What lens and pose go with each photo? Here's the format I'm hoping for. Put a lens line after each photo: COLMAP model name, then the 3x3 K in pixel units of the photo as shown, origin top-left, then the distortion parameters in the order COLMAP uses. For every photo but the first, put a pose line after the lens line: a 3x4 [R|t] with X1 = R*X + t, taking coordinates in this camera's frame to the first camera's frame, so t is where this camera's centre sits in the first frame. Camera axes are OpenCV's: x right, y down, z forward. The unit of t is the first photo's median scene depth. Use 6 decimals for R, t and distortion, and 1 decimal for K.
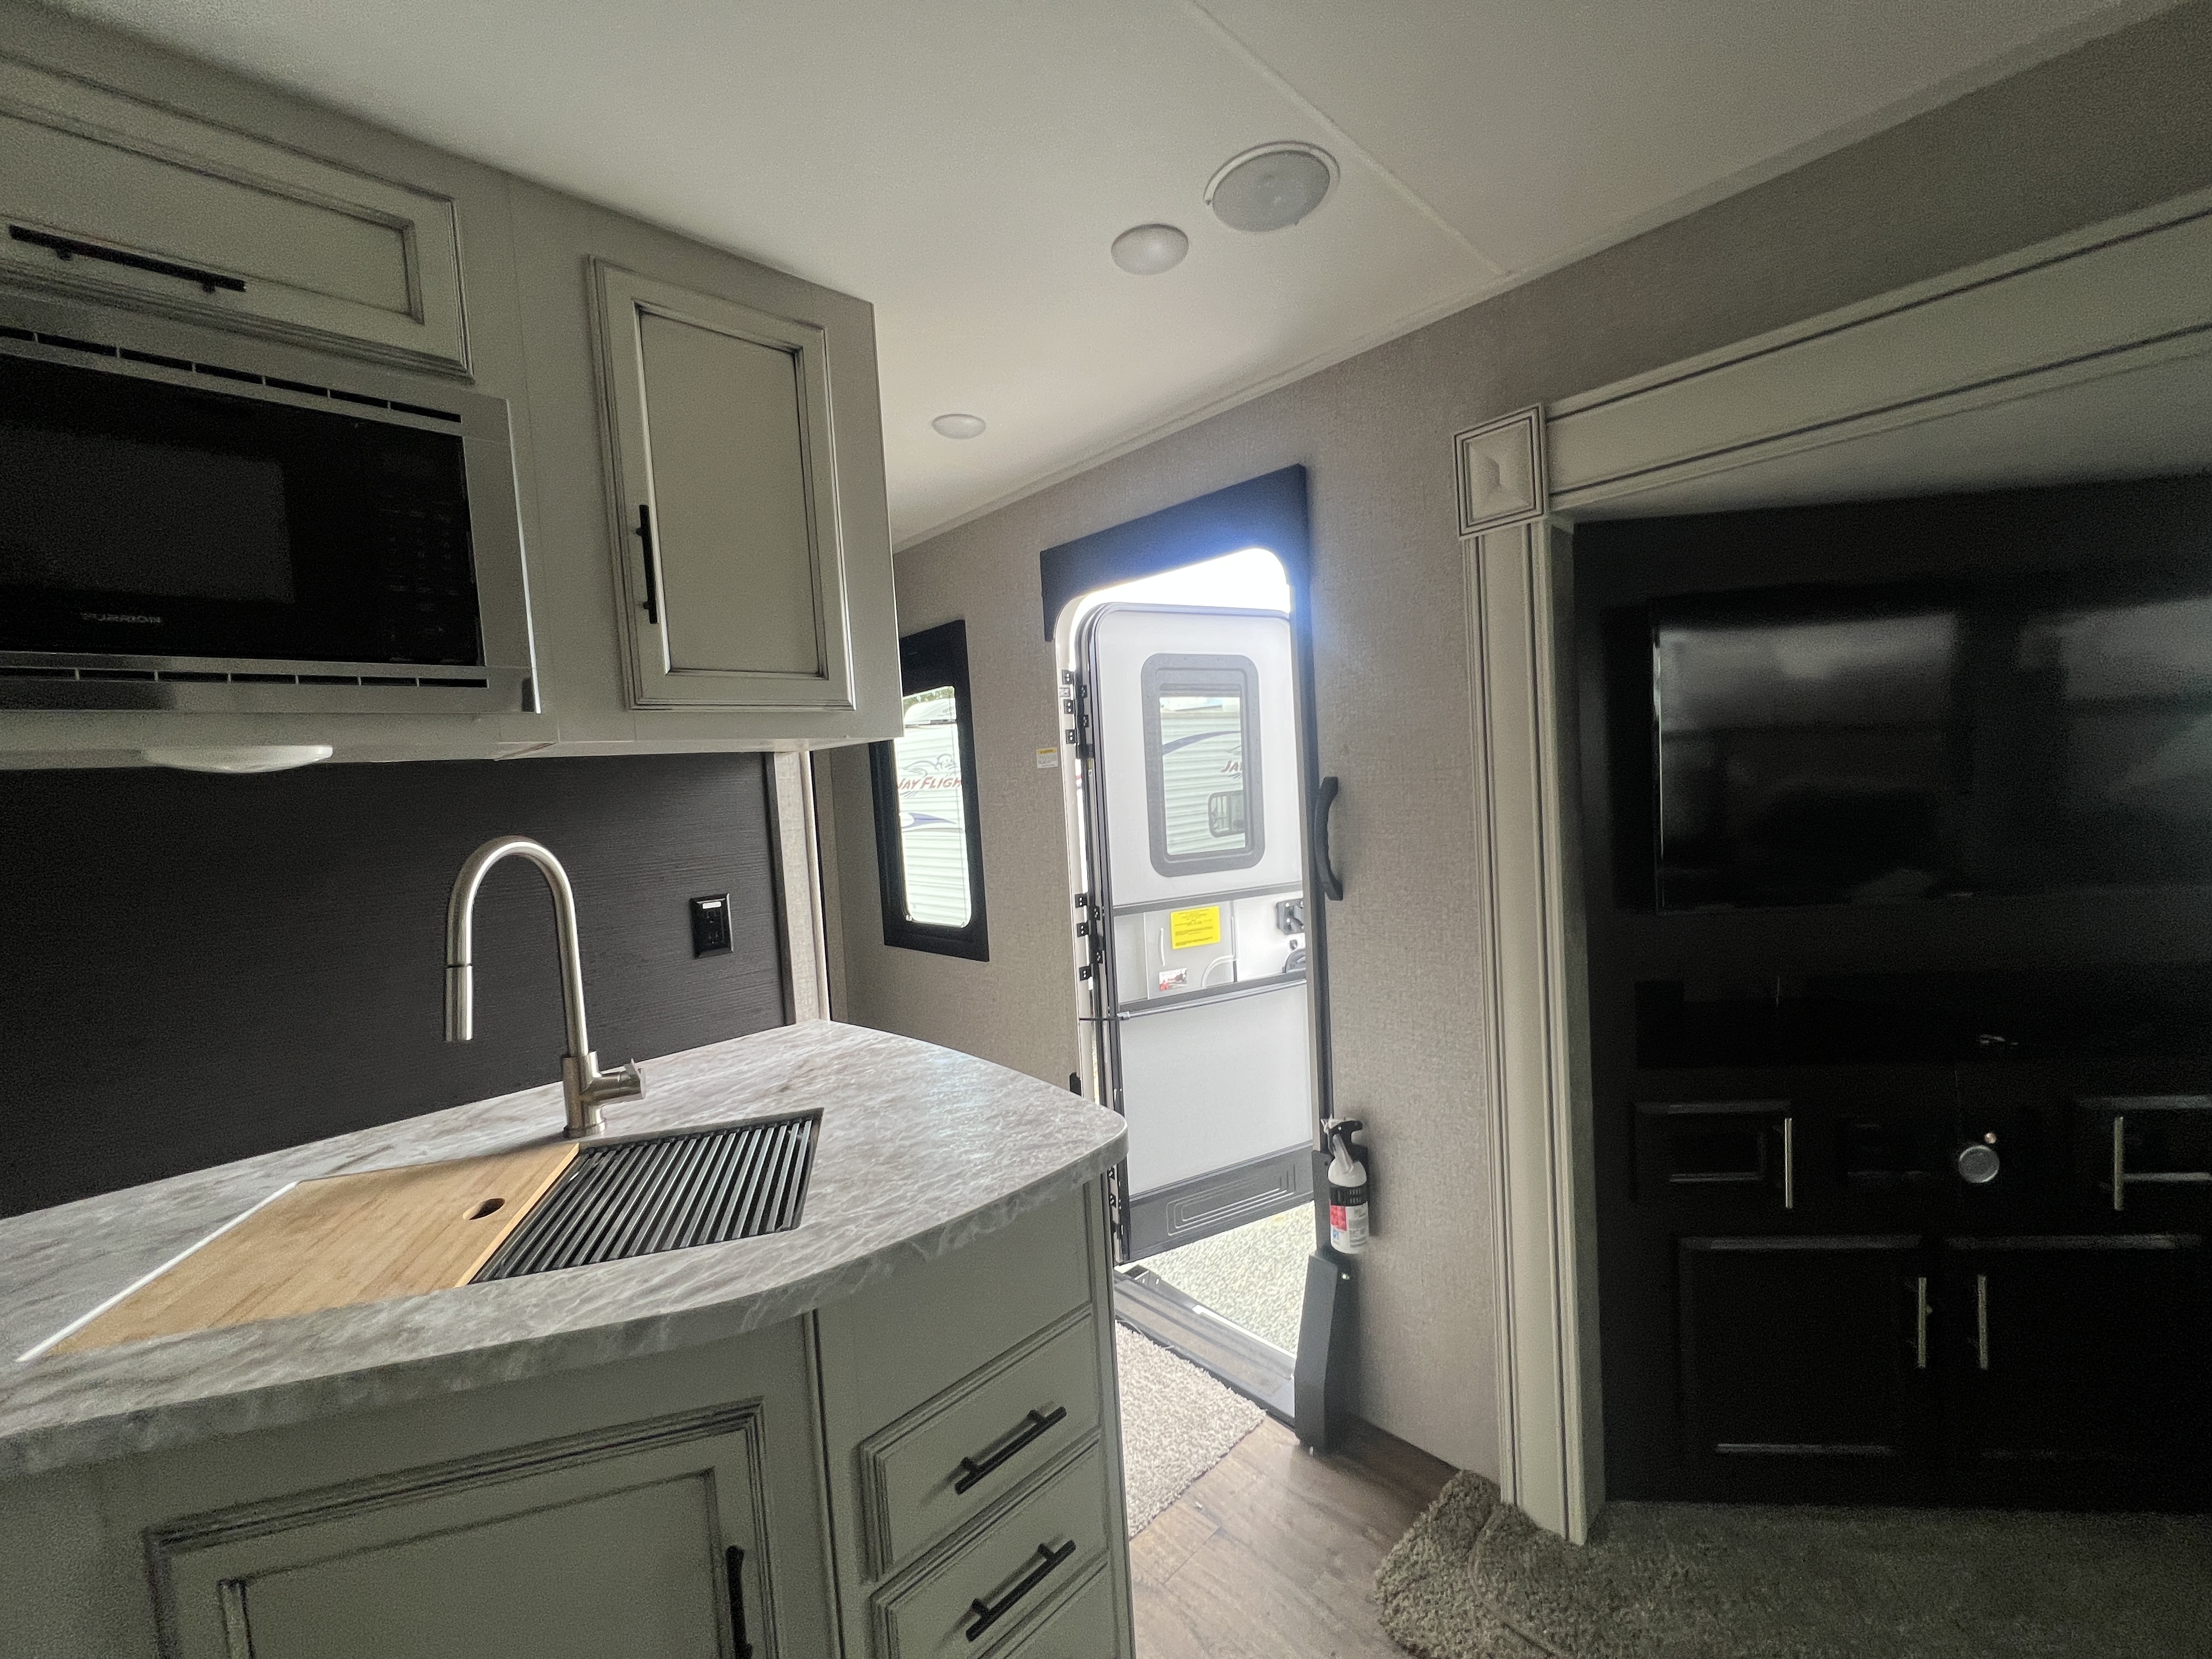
lens RADIAL K [[883.0, 0, 1103.2], [0, 883.0, 828.4], [0, 0, 1]] dist [-0.003156, 0.000609]
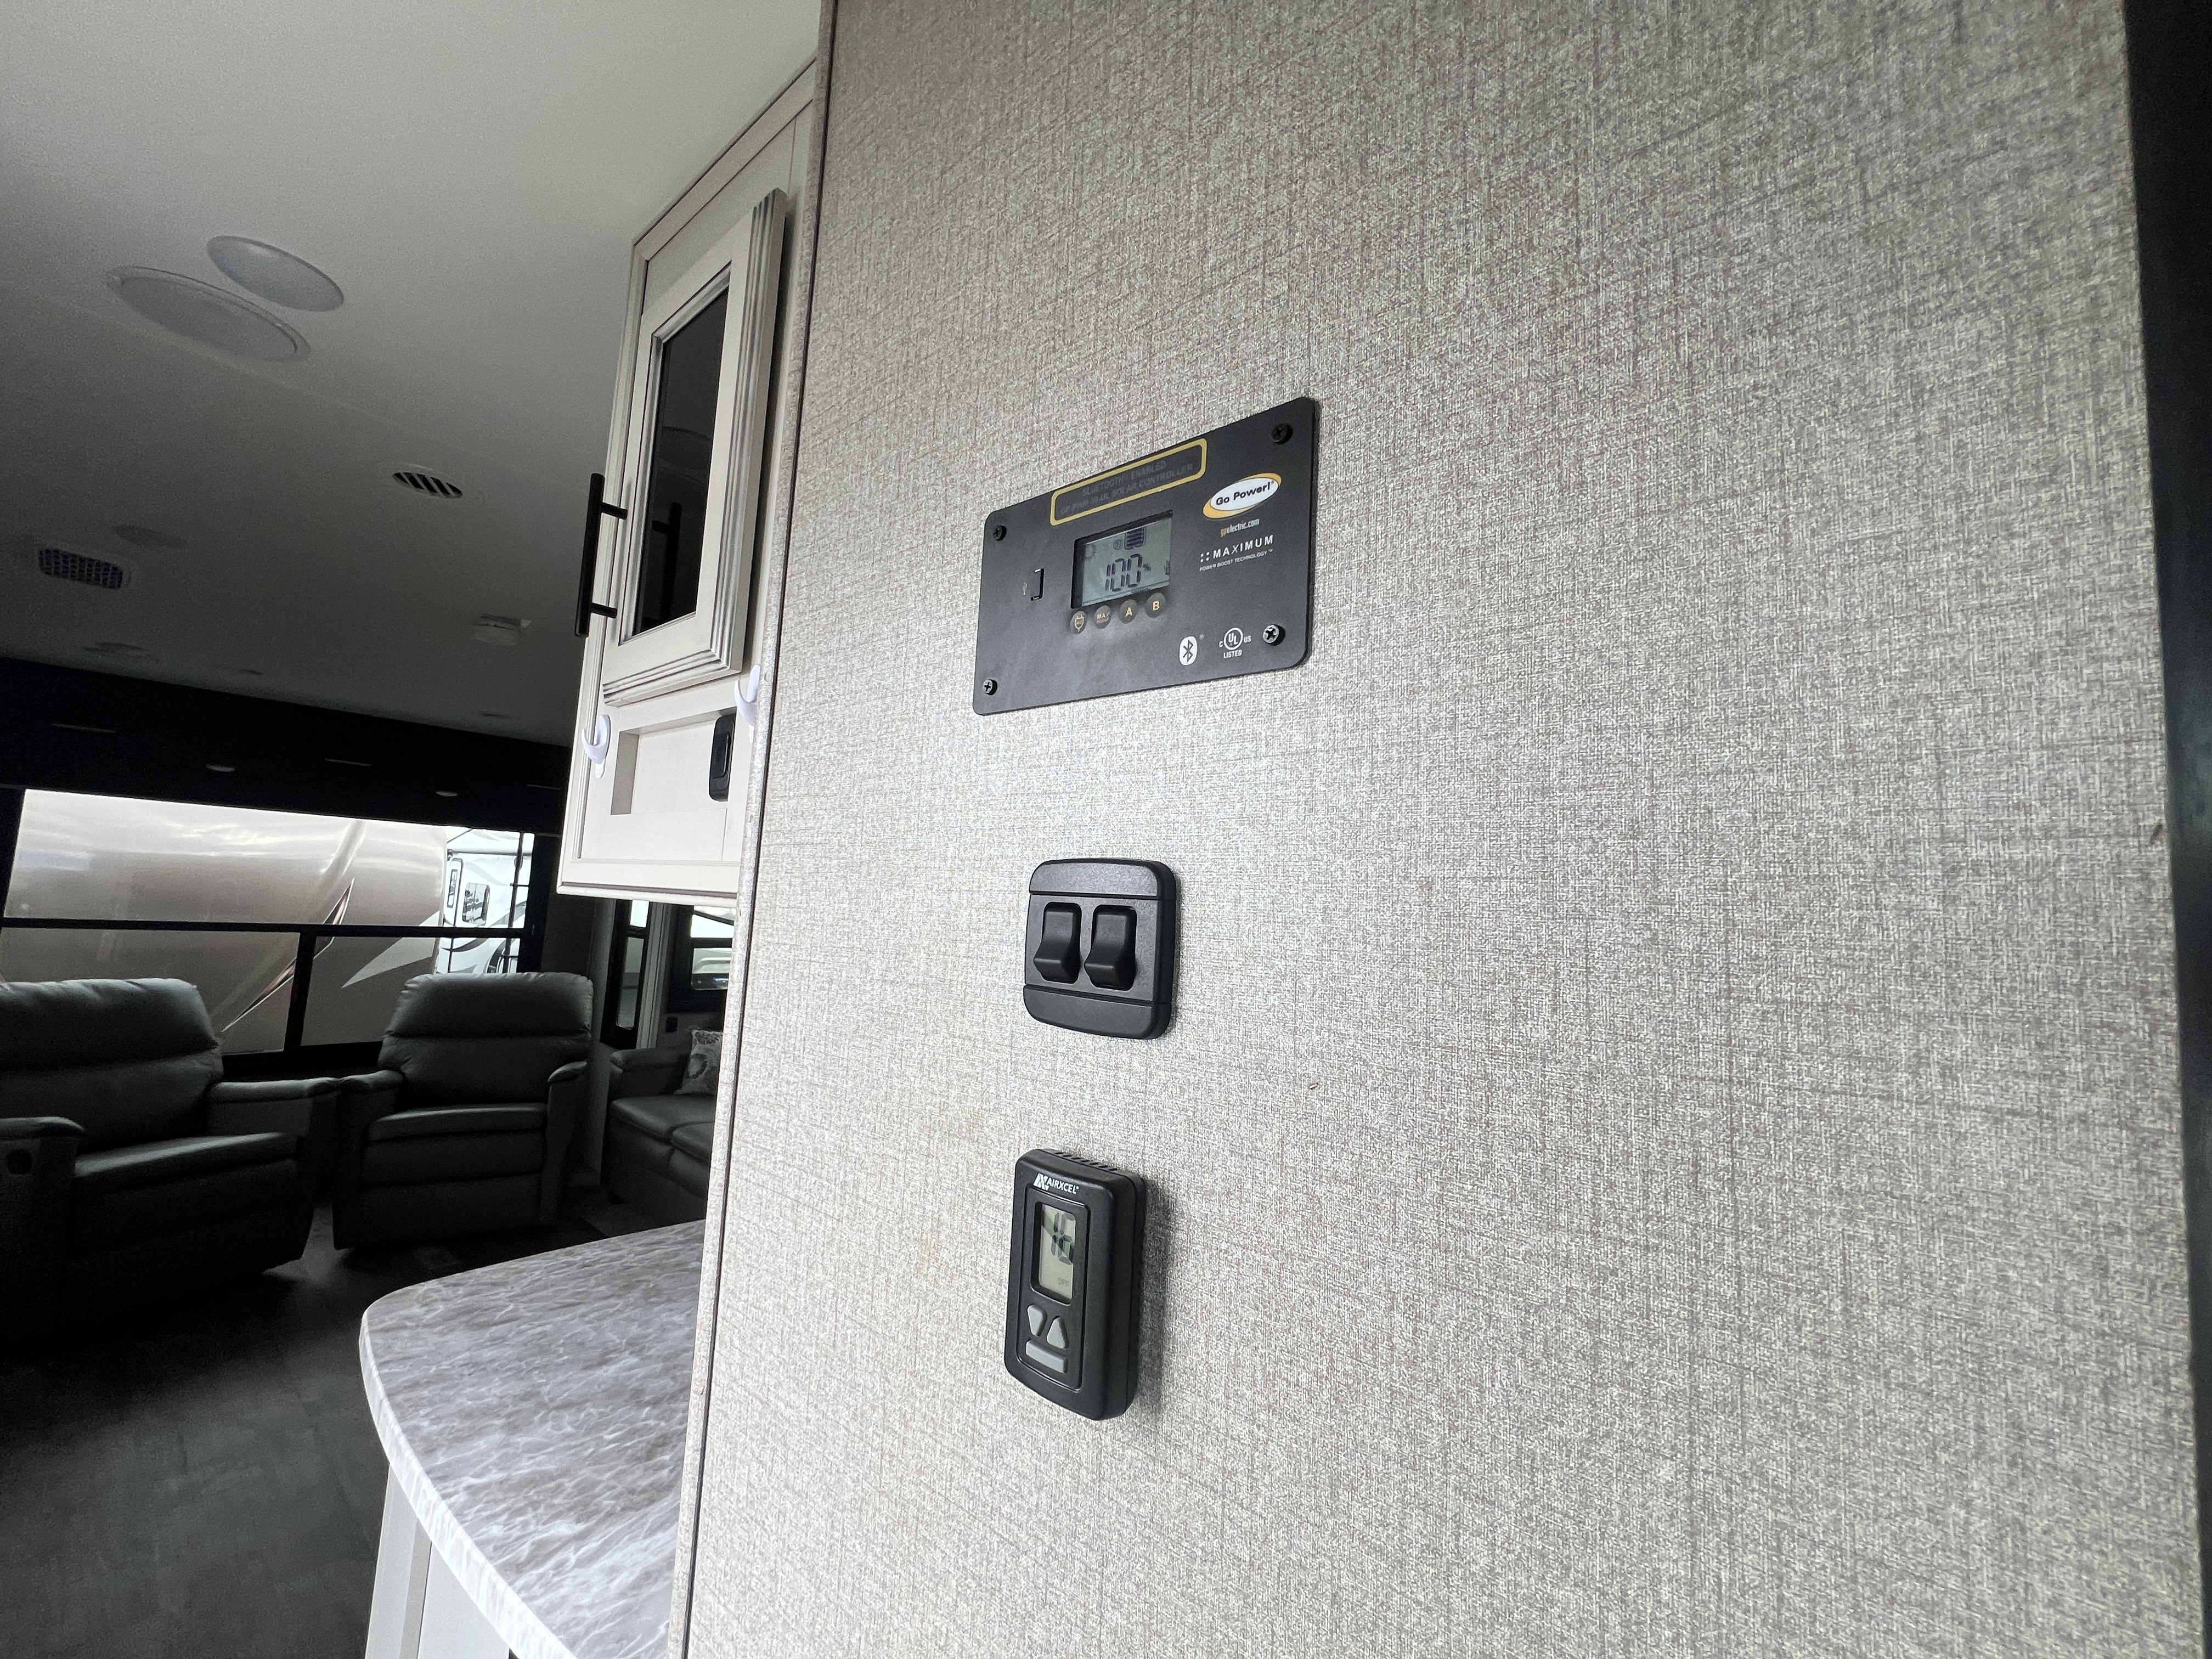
lens RADIAL K [[881.7, 0, 1105.1], [0, 881.7, 823.8], [0, 0, 1]] dist [-0.003907, -0.000241]
pose [[-0.994133, -0.008901, -0.107794, -0.635587], [-0.005182, 0.999383, -0.034733, -0.158881], [0.108036, -0.033971, -0.993566, 1.965253]]
